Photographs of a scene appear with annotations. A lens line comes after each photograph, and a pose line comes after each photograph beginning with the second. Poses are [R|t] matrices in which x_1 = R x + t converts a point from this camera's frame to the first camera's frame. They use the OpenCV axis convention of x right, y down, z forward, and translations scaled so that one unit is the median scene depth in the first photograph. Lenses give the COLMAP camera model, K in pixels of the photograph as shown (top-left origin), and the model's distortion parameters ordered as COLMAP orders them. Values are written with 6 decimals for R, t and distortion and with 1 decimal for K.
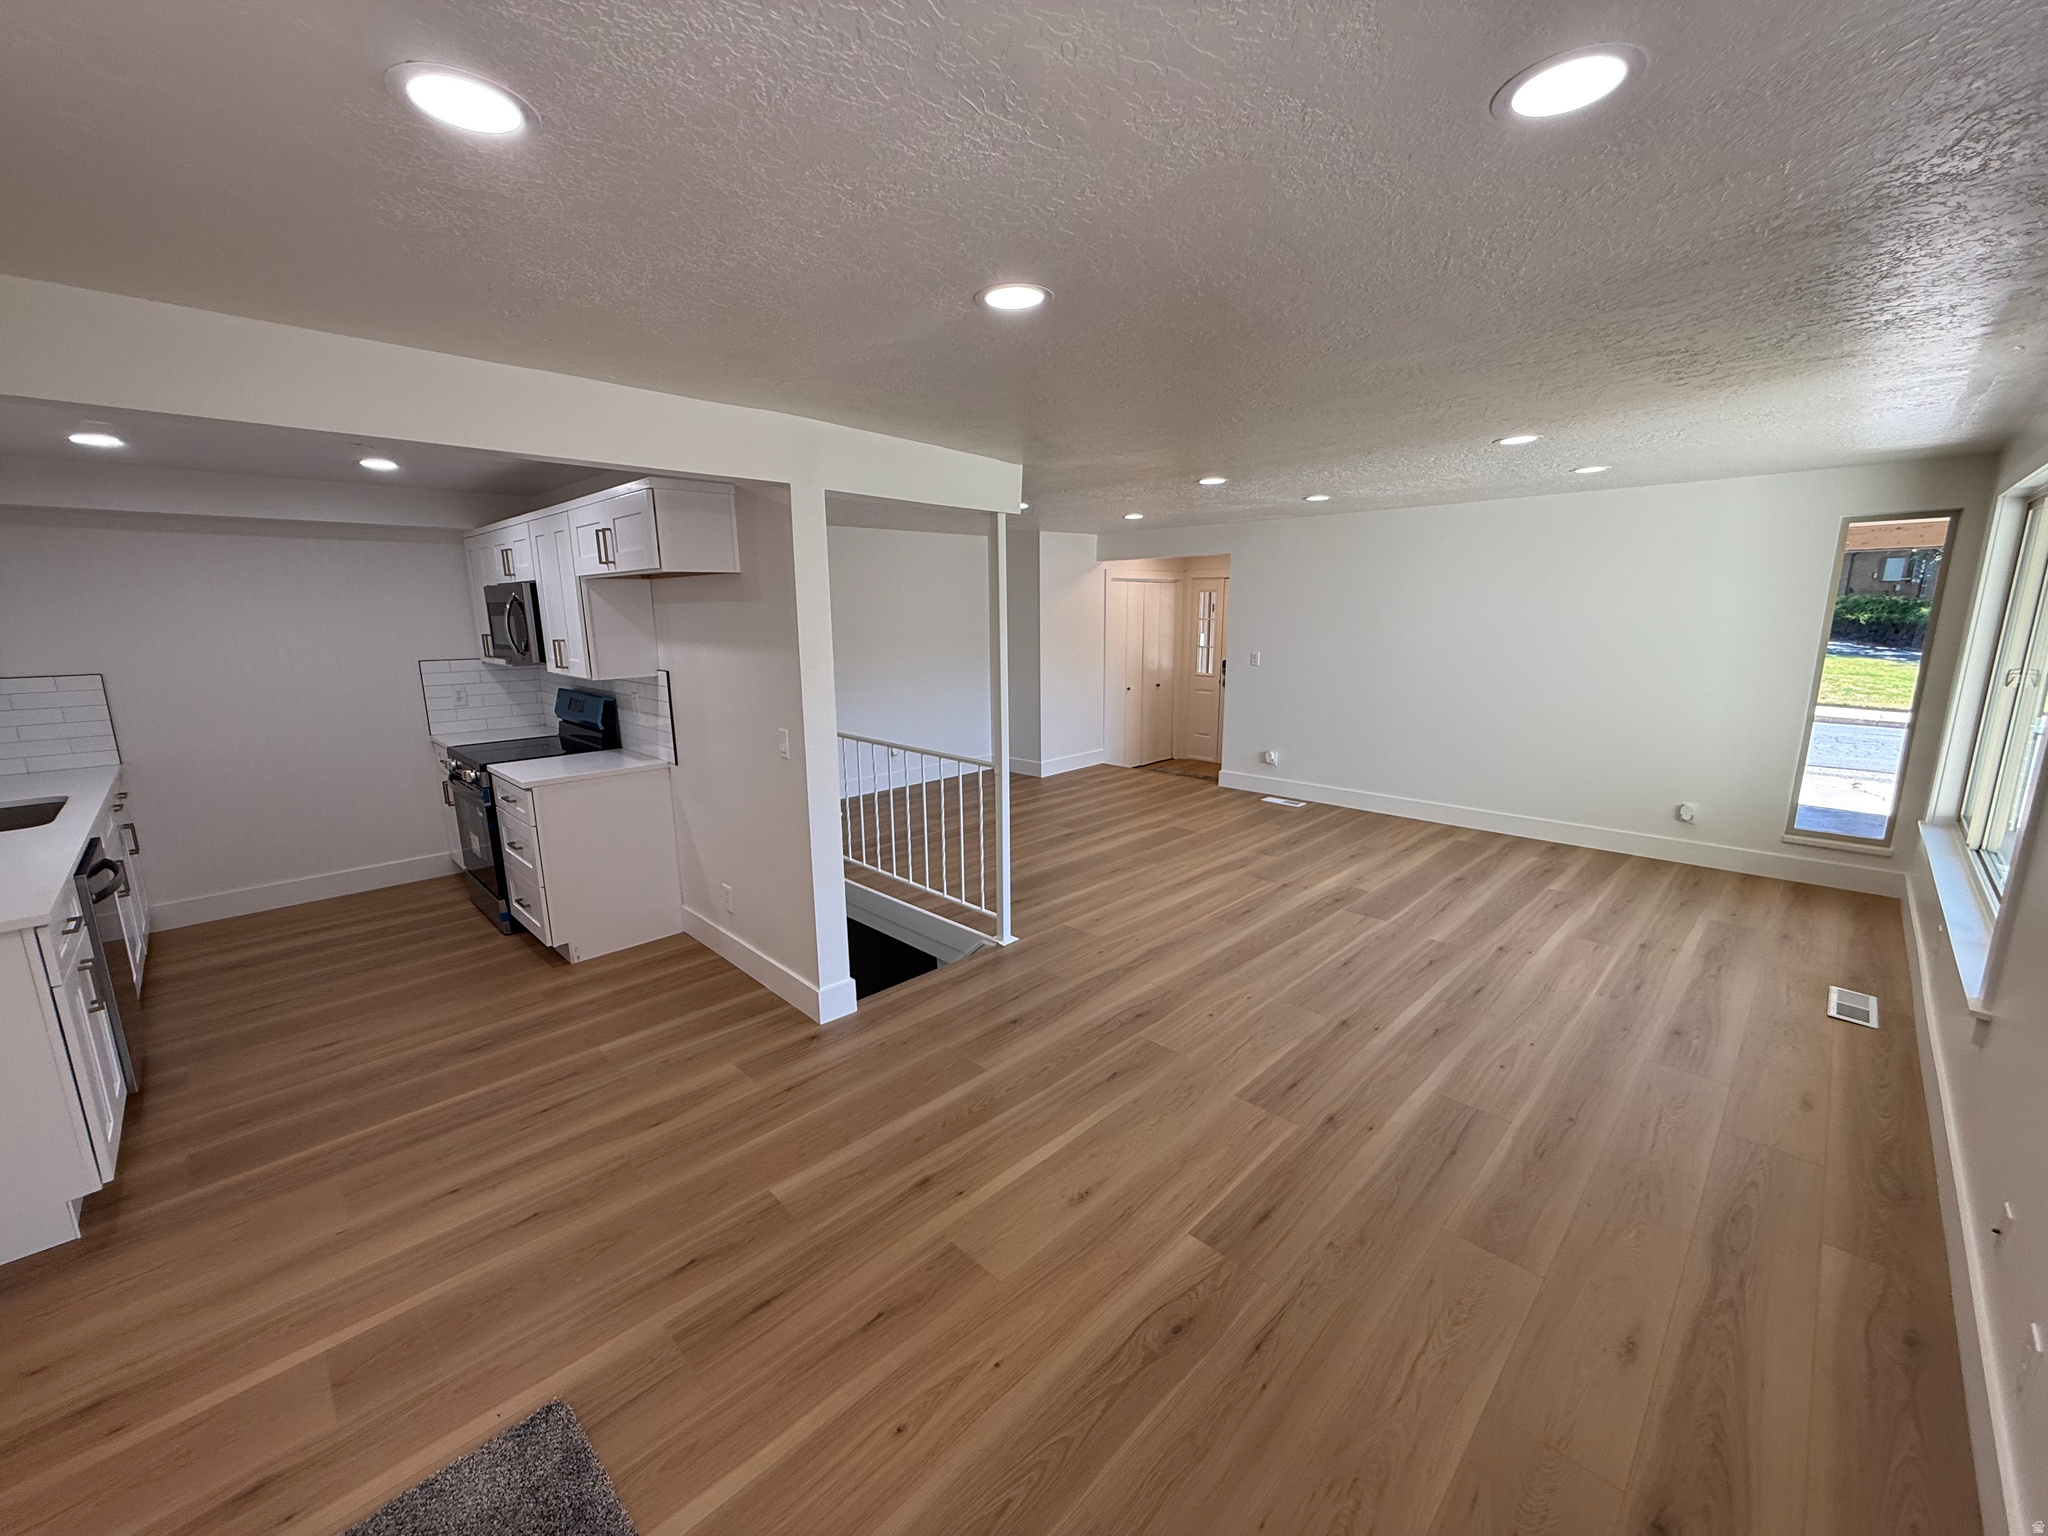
lens RADIAL K [[818.2, 0, 1026.6], [0, 818.2, 771.8], [0, 0, 1]] dist [0.000422, 0.000219]
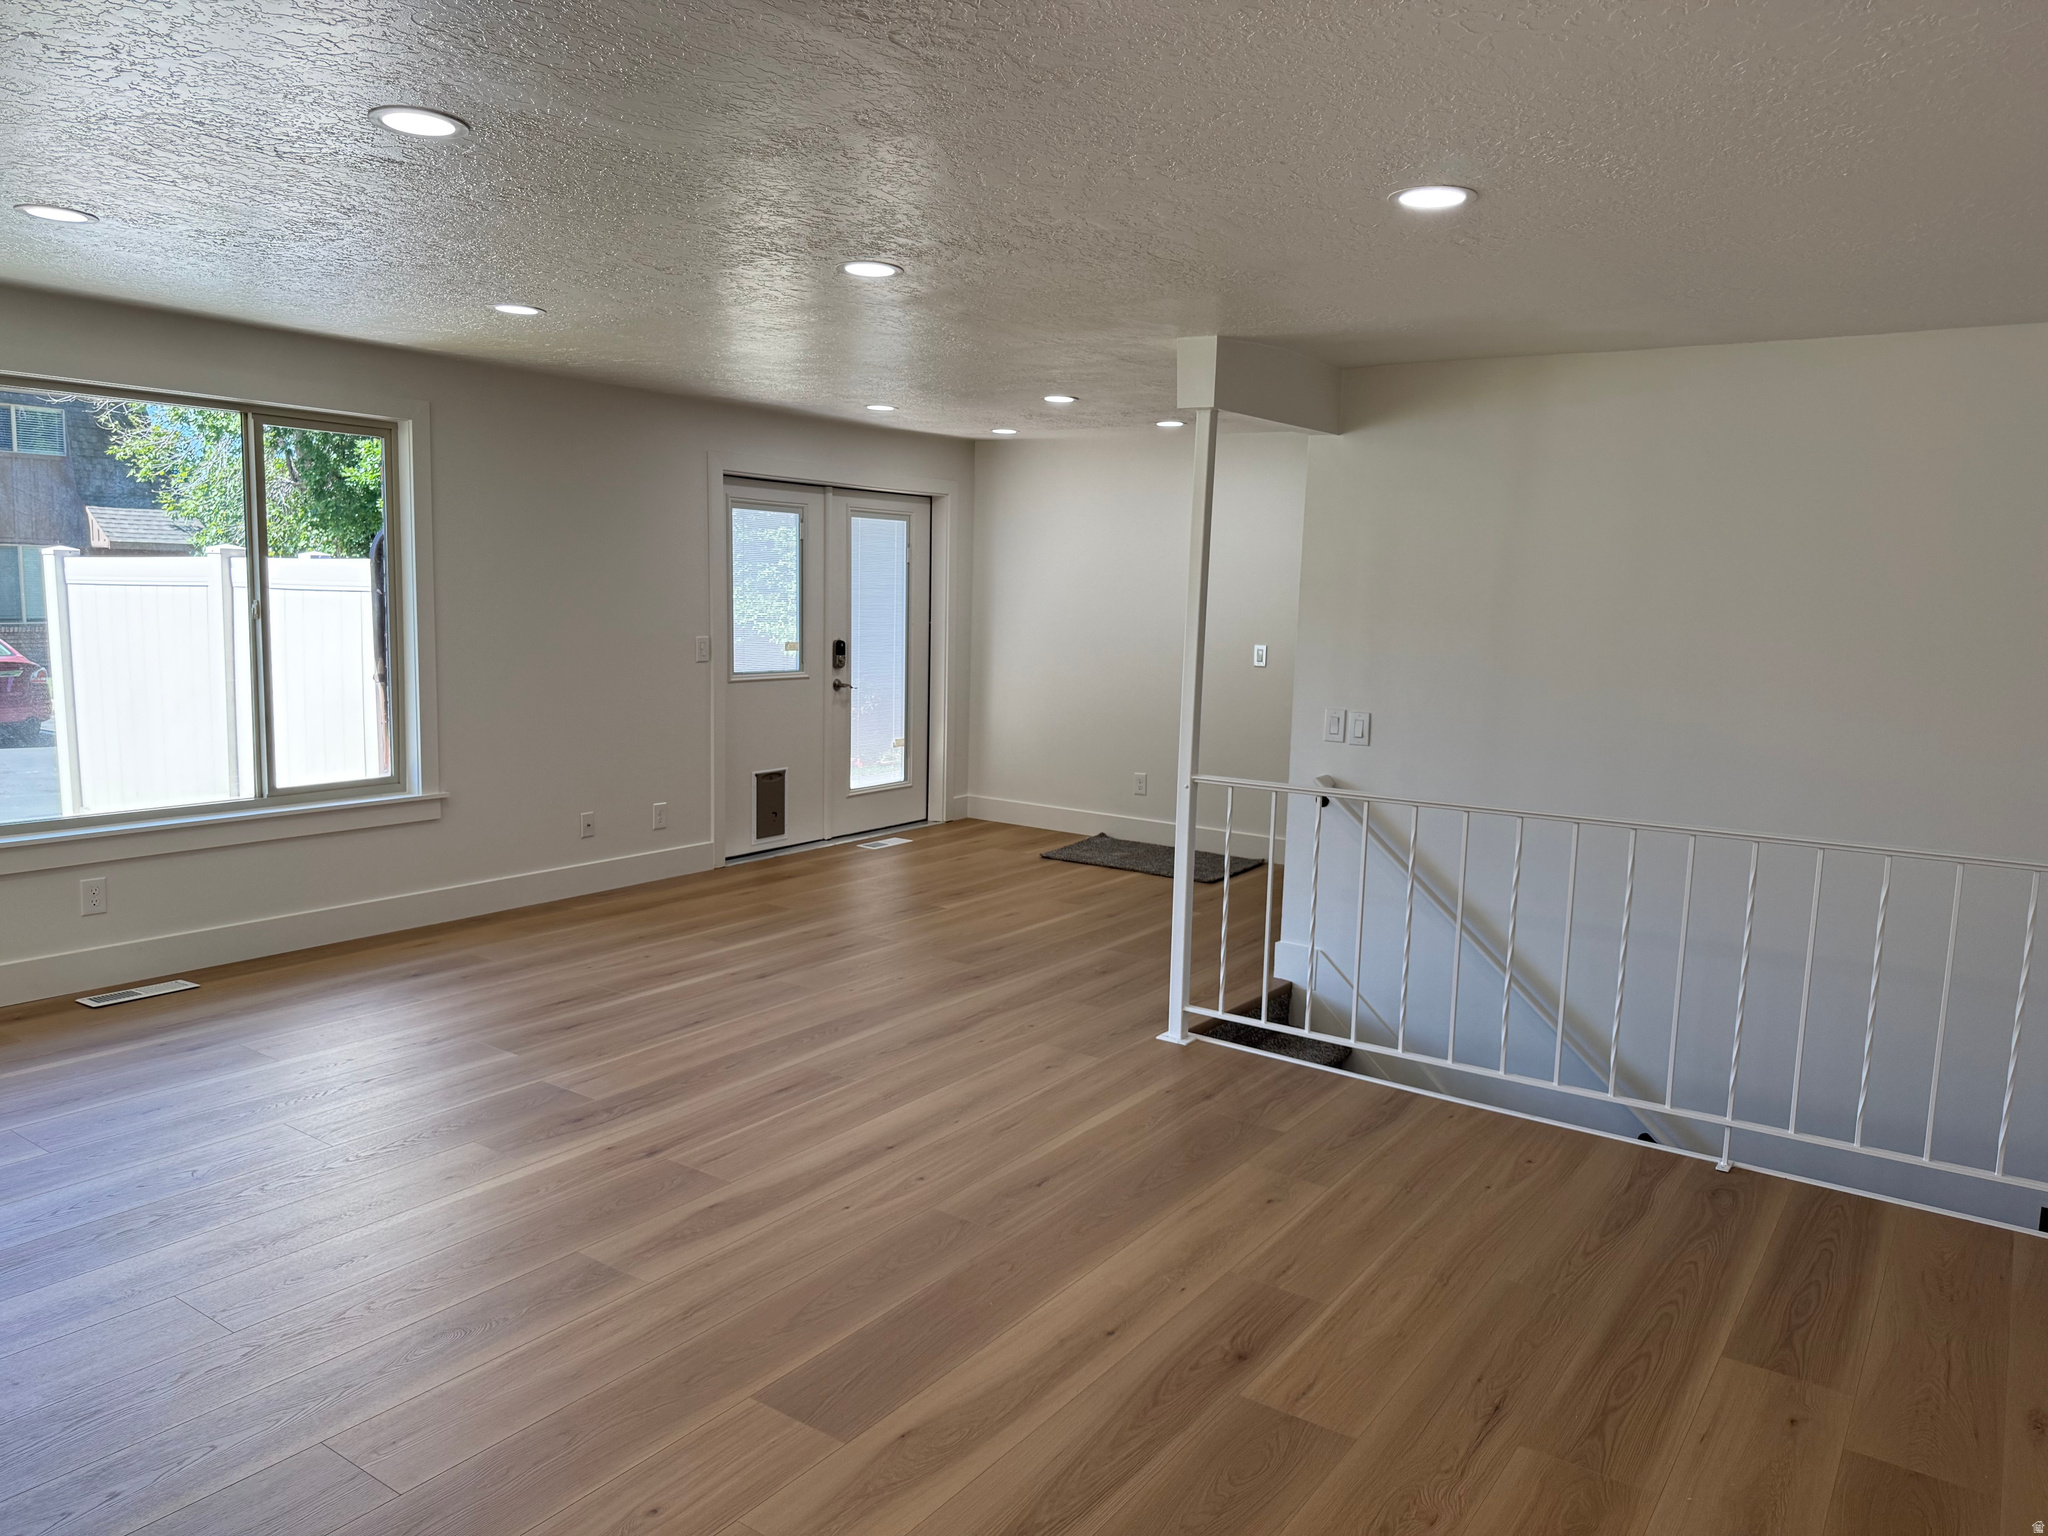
lens RADIAL K [[1436.3, 0, 1024.0], [0, 1436.3, 768.0], [0, 0, 1]] dist [0.087125, -0.119400]
pose [[-0.984844, 0.004888, -0.173374, 0.269309], [-0.051943, 0.945411, 0.321715, -0.336615], [0.165482, 0.325844, -0.930828, 1.798789]]
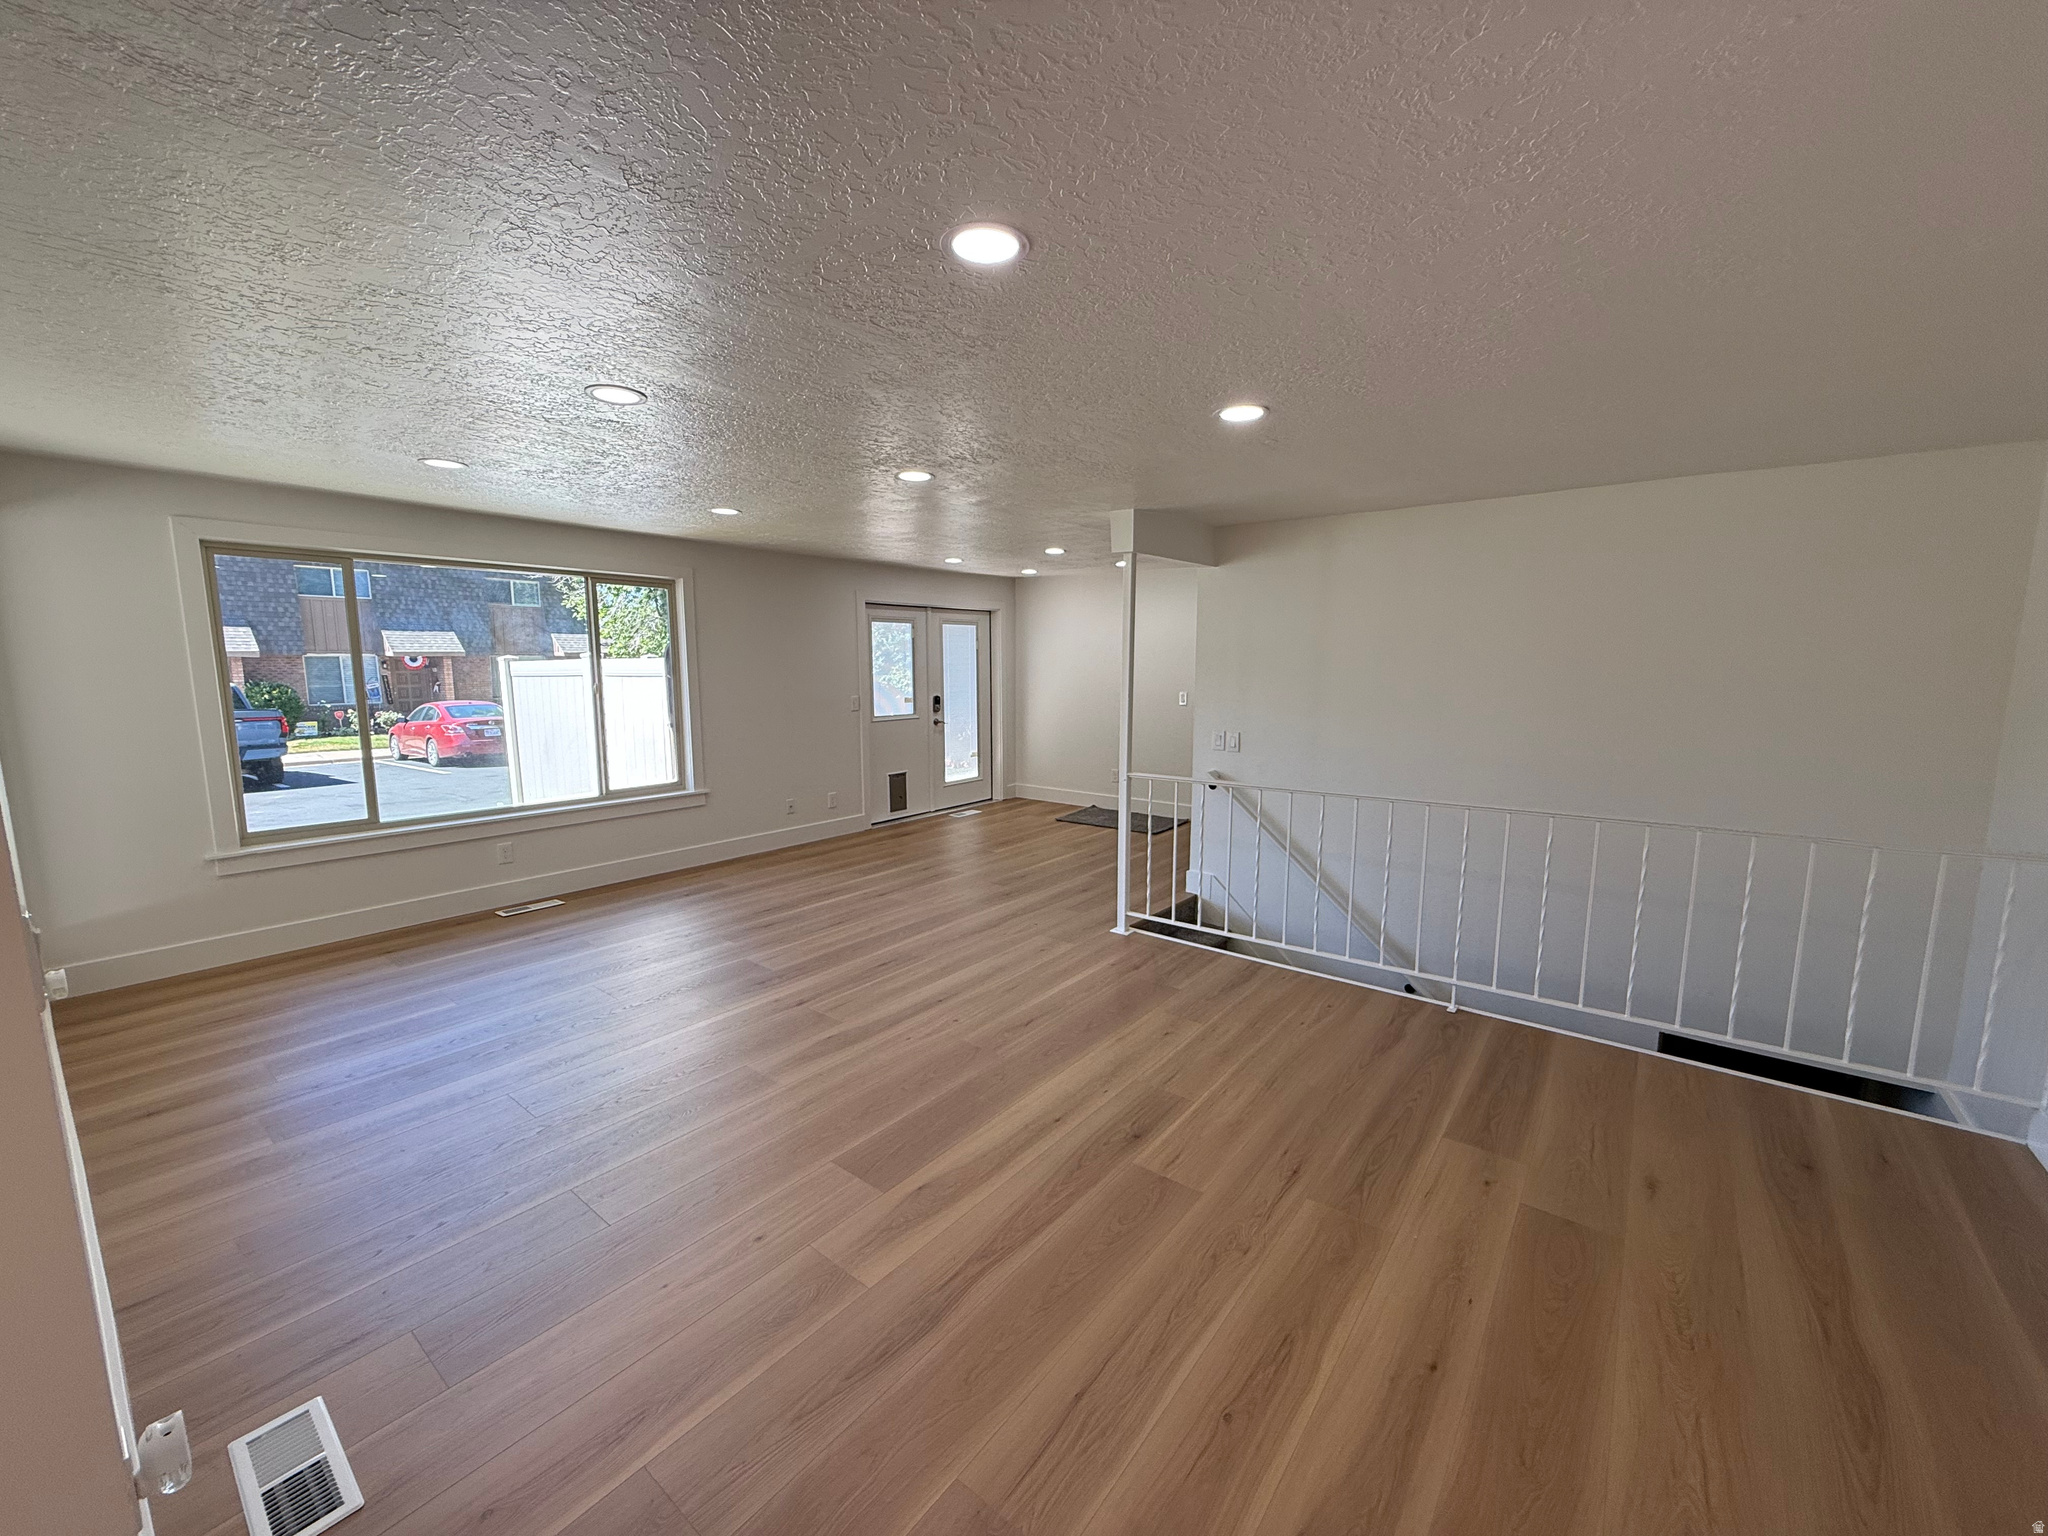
lens RADIAL K [[814.7, 0, 1018.5], [0, 814.7, 769.2], [0, 0, 1]] dist [0.000307, 0.000366]
pose [[-0.993586, 0.025391, -0.110191, 0.207237], [-0.012310, 0.944386, 0.328610, -0.327408], [0.112407, 0.327858, -0.938016, 1.752611]]
